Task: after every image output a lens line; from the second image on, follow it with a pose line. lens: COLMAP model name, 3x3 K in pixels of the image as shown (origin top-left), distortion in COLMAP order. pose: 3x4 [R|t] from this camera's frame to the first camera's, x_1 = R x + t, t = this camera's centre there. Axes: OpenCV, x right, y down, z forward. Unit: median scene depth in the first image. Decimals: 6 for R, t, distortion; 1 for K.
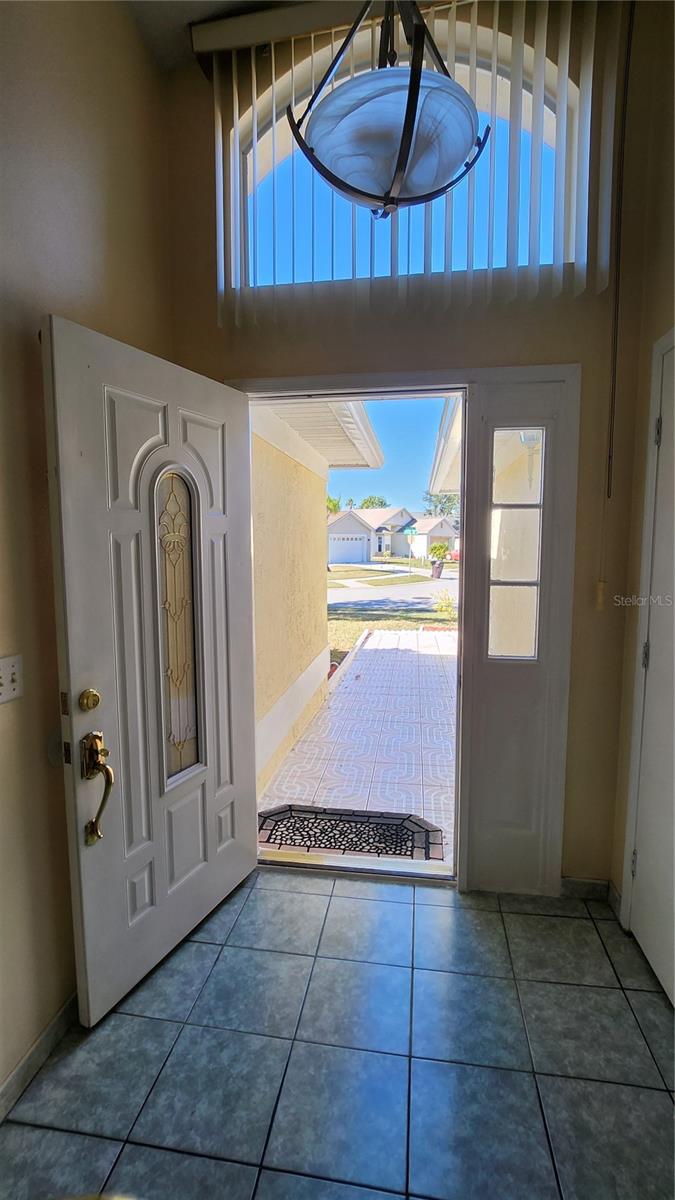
lens RADIAL K [[554.8, 0, 337.0], [0, 554.8, 595.3], [0, 0, 1]] dist [-0.014166, -0.001158]
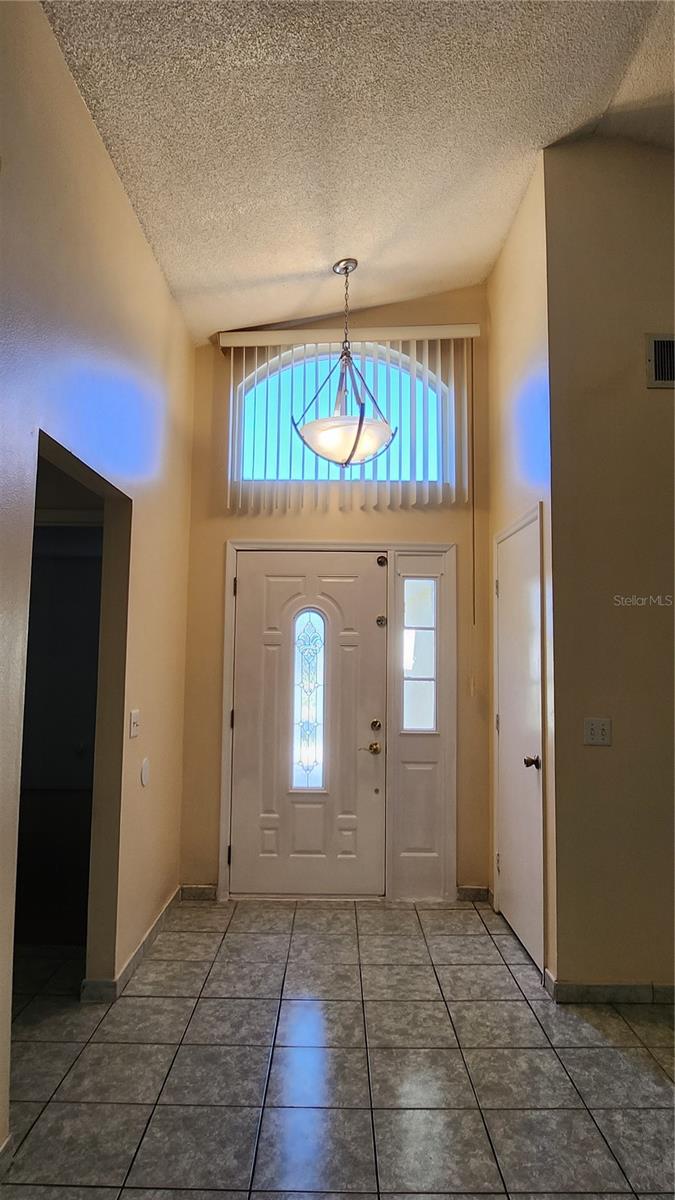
lens RADIAL K [[674.5, 0, 337.5], [0, 674.5, 600.0], [0, 0, 1]] dist [-0.018620, -0.000813]
pose [[0.987703, 0.025247, 0.154292, -0.203704], [0.003031, 0.983599, -0.180345, 0.104587], [-0.156315, 0.178595, 0.971426, -0.851713]]
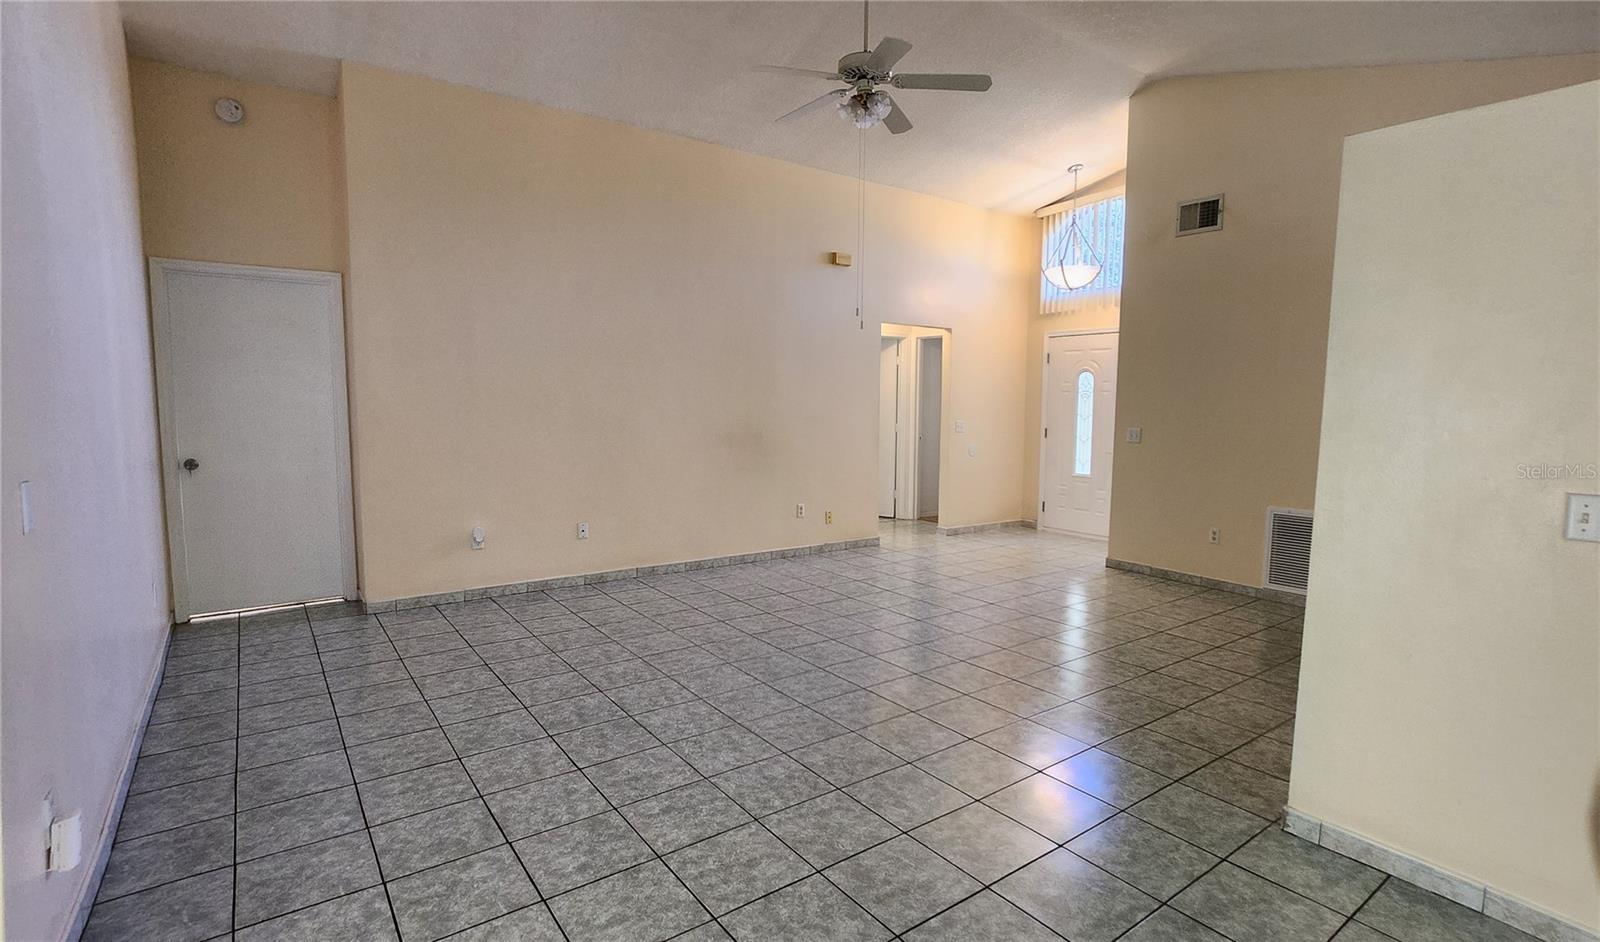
lens RADIAL K [[772.3, 0, 815.7], [0, 772.3, 470.7], [0, 0, 1]] dist [-0.019405, 0.000163]
pose [[0.714099, 0.072160, -0.696316, 1.727933], [-0.078214, 0.996669, 0.023074, 0.284839], [0.695662, 0.037985, 0.717364, -2.528185]]
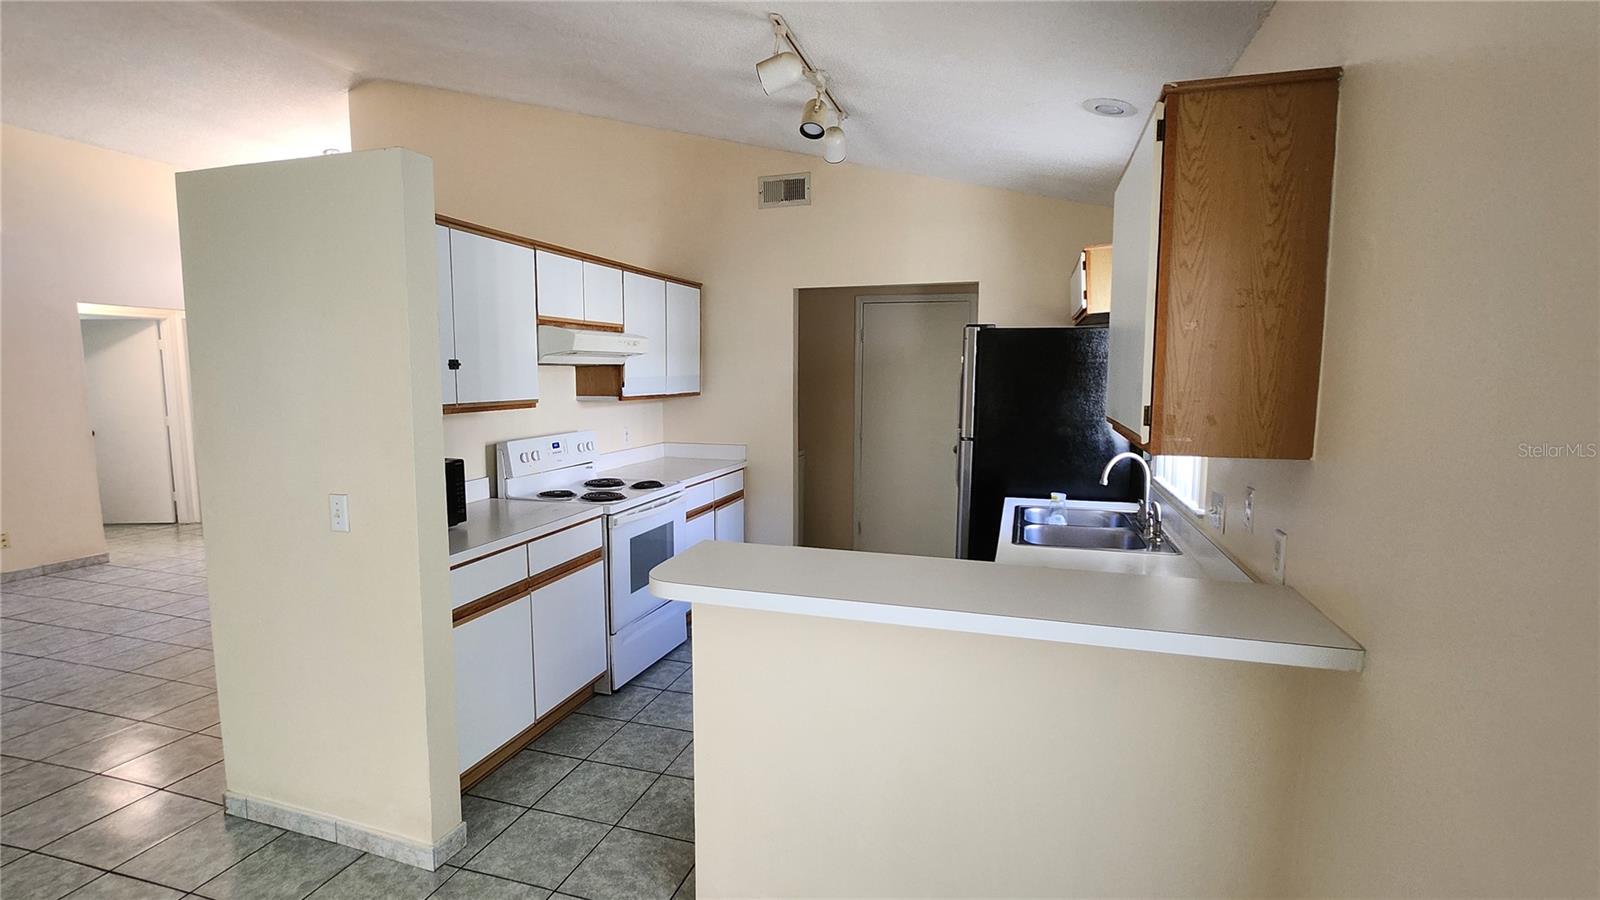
lens RADIAL K [[721.4, 0, 800.0], [0, 721.4, 450.0], [0, 0, 1]] dist [-0.000019, -0.000094]
pose [[0.989132, 0.011762, -0.146560, 2.576740], [-0.010107, 0.999877, 0.012026, 0.183442], [0.146684, -0.010414, 0.989129, -2.188531]]
